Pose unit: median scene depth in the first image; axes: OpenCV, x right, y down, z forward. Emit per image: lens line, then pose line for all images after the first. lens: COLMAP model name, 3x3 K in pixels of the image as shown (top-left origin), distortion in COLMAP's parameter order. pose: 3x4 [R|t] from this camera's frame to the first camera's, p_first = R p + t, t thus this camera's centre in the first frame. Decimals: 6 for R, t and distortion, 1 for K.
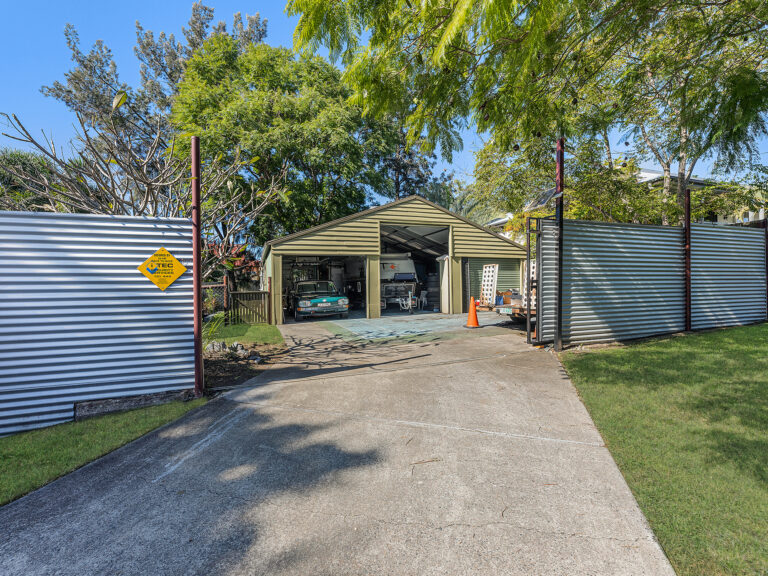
lens RADIAL K [[361.0, 0, 384.0], [0, 361.0, 288.0], [0, 0, 1]] dist [-0.001525, -0.000031]
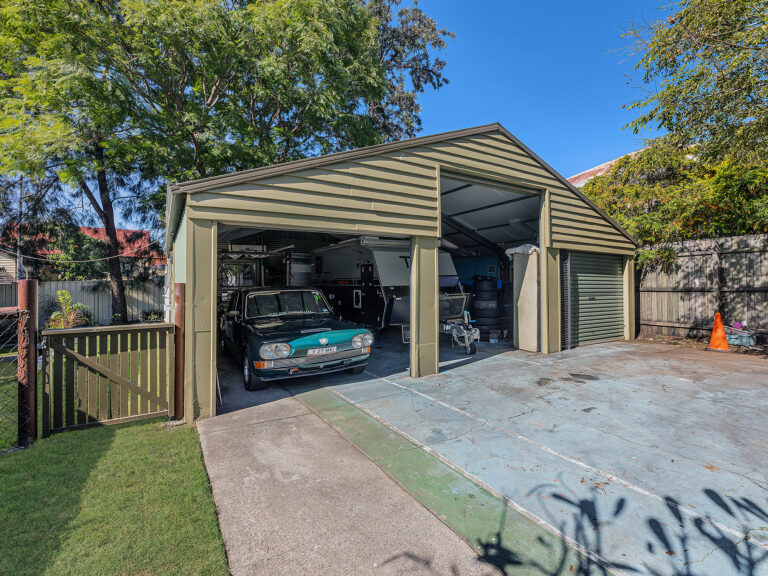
lens RADIAL K [[361.0, 0, 384.0], [0, 361.0, 288.0], [0, 0, 1]] dist [-0.001525, -0.000031]
pose [[0.979406, 0.010869, 0.201609, -0.162529], [-0.012672, 0.999890, 0.007656, -0.027474], [-0.201504, -0.010053, 0.979436, 0.519147]]
